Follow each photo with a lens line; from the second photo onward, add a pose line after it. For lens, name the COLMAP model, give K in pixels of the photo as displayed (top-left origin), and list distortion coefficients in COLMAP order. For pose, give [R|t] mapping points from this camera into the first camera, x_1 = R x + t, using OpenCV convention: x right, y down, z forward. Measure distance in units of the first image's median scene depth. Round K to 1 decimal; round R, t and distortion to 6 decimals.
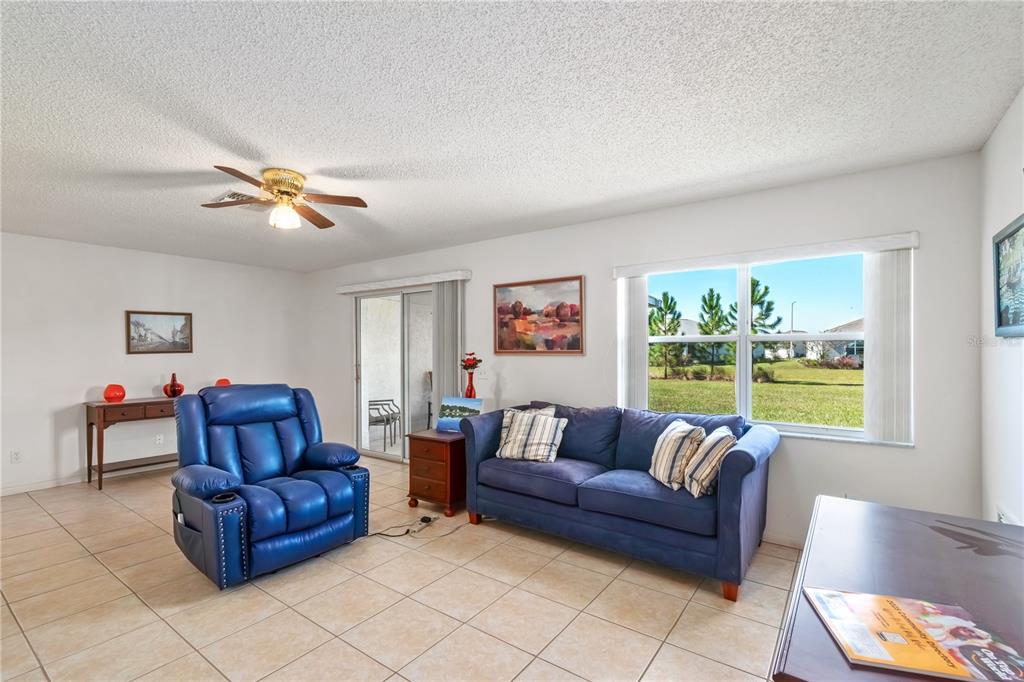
lens RADIAL K [[461.8, 0, 517.9], [0, 461.8, 350.9], [0, 0, 1]] dist [0.000947, 0.000047]
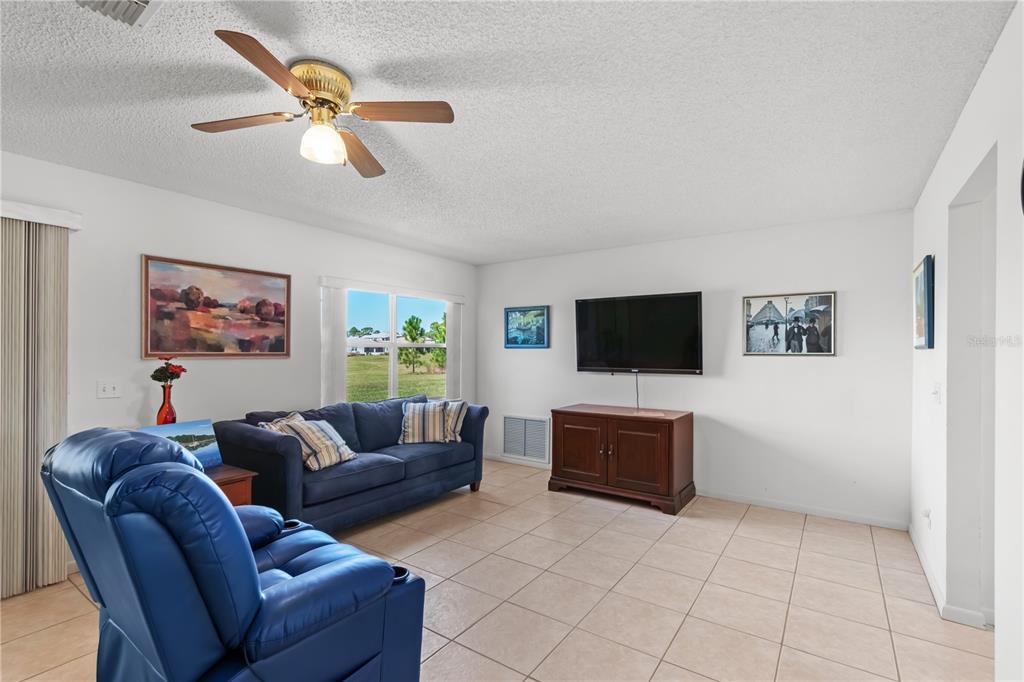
lens RADIAL K [[461.8, 0, 517.9], [0, 461.8, 350.9], [0, 0, 1]] dist [0.000947, 0.000047]
pose [[-0.022066, 0.006210, 0.999737, -0.782829], [0.000243, 0.999981, -0.006206, 0.001088], [-0.999756, 0.000106, -0.022067, 0.509609]]
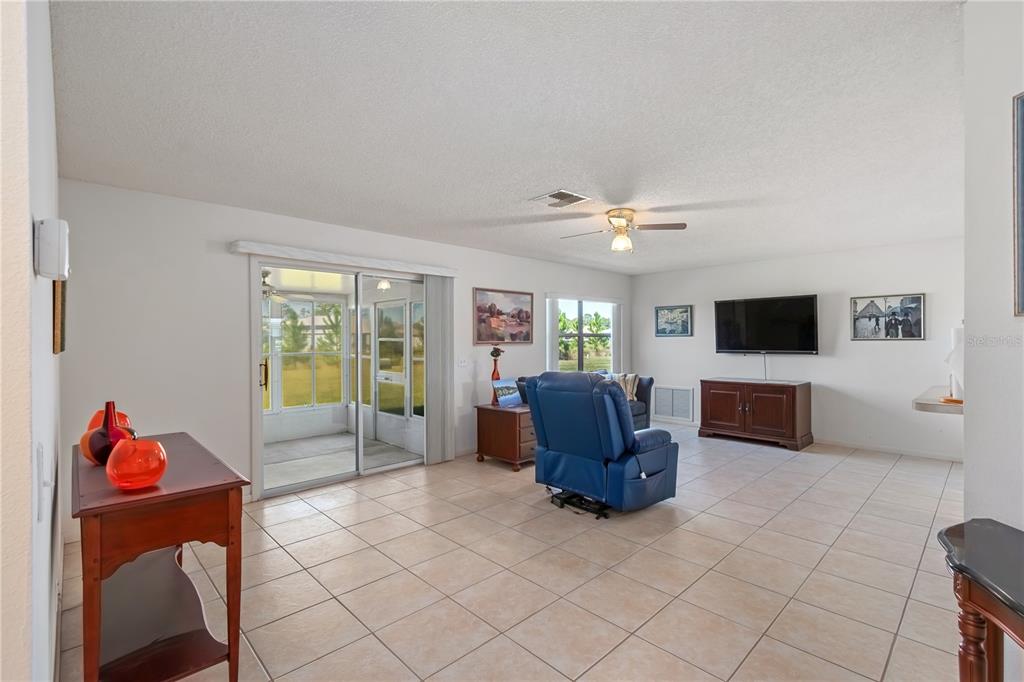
lens RADIAL K [[458.7, 0, 517.9], [0, 458.7, 340.4], [0, 0, 1]] dist [0.001457, 0.000059]
pose [[0.173807, 0.001815, 0.984778, -1.296940], [0.008987, 0.999954, -0.003429, 0.000681], [-0.984739, 0.009447, 0.173783, 0.732226]]
